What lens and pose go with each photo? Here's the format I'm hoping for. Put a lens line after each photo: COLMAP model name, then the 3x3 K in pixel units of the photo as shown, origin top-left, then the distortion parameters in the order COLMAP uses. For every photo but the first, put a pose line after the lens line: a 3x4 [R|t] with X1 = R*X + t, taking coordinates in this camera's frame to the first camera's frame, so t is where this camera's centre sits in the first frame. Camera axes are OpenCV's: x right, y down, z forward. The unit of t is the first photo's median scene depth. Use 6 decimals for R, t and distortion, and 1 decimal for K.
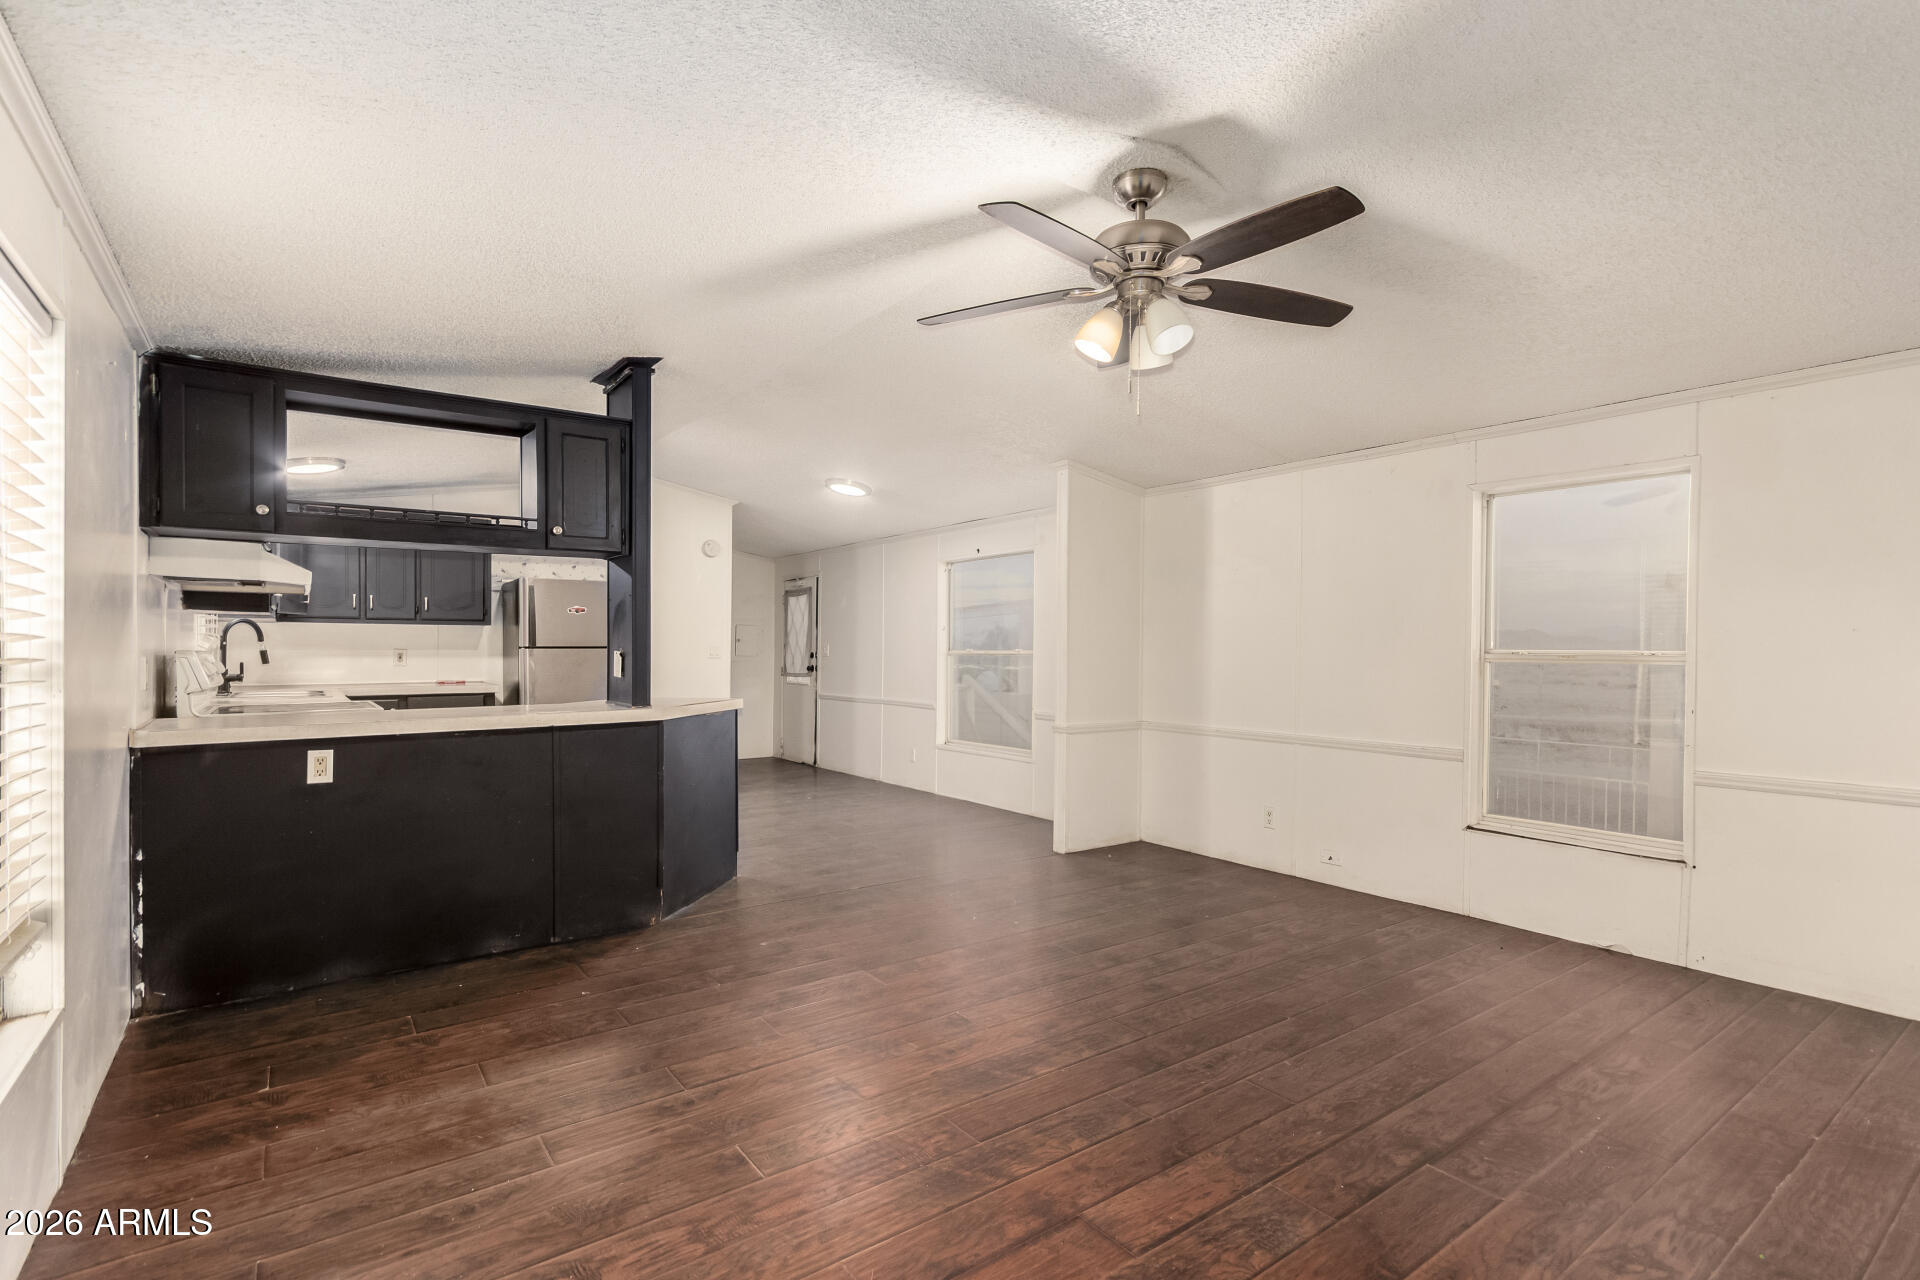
lens RADIAL K [[886.6, 0, 969.3], [0, 886.6, 652.2], [0, 0, 1]] dist [0.004299, 0.000213]
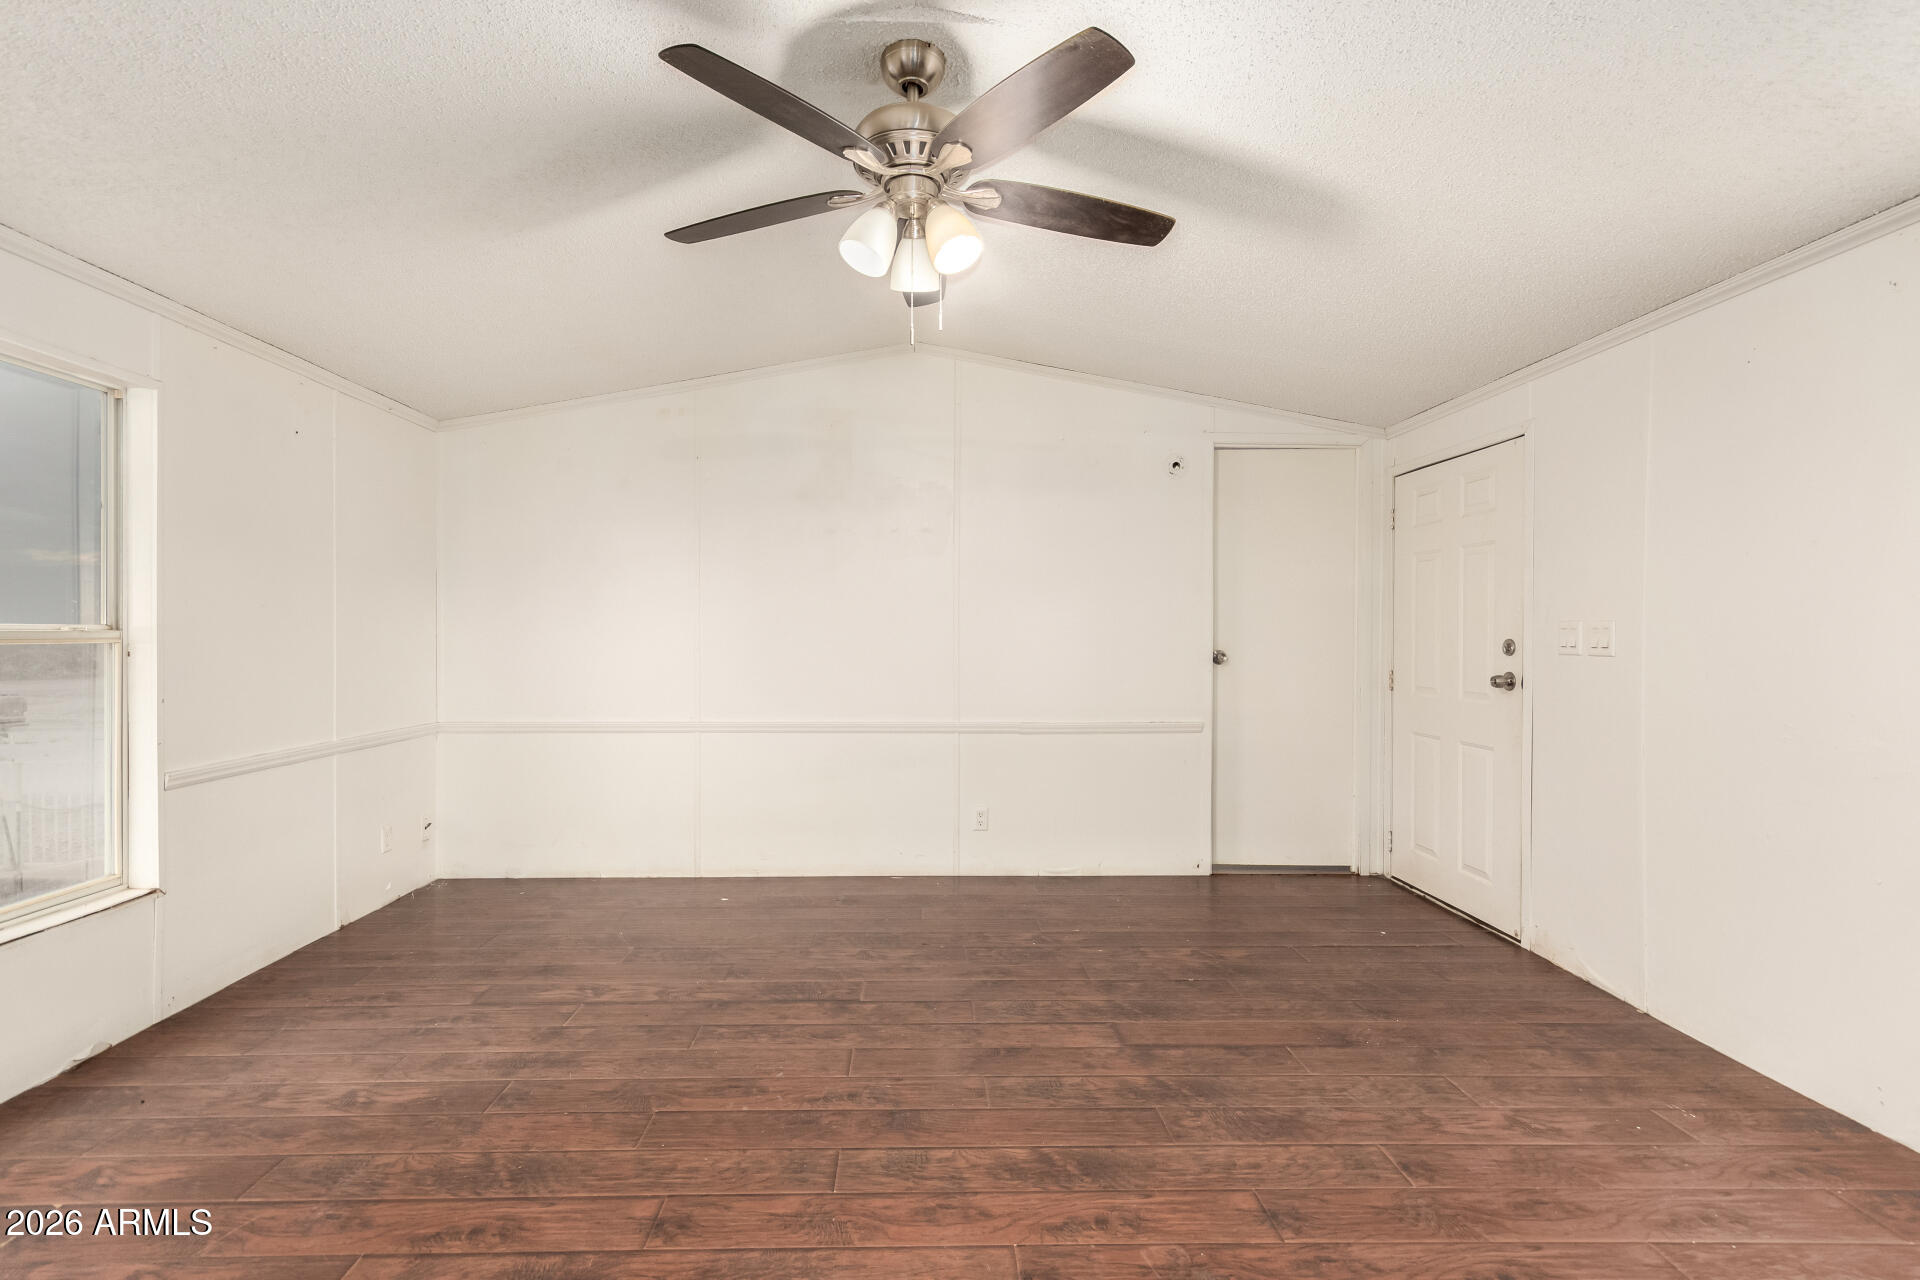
lens RADIAL K [[886.6, 0, 946.9], [0, 886.6, 638.8], [0, 0, 1]] dist [0.004299, 0.000213]
pose [[-0.814547, -0.012889, 0.579954, -0.222362], [-0.007095, 0.999900, 0.012258, -0.007285], [-0.580054, 0.005870, -0.814557, 1.141142]]
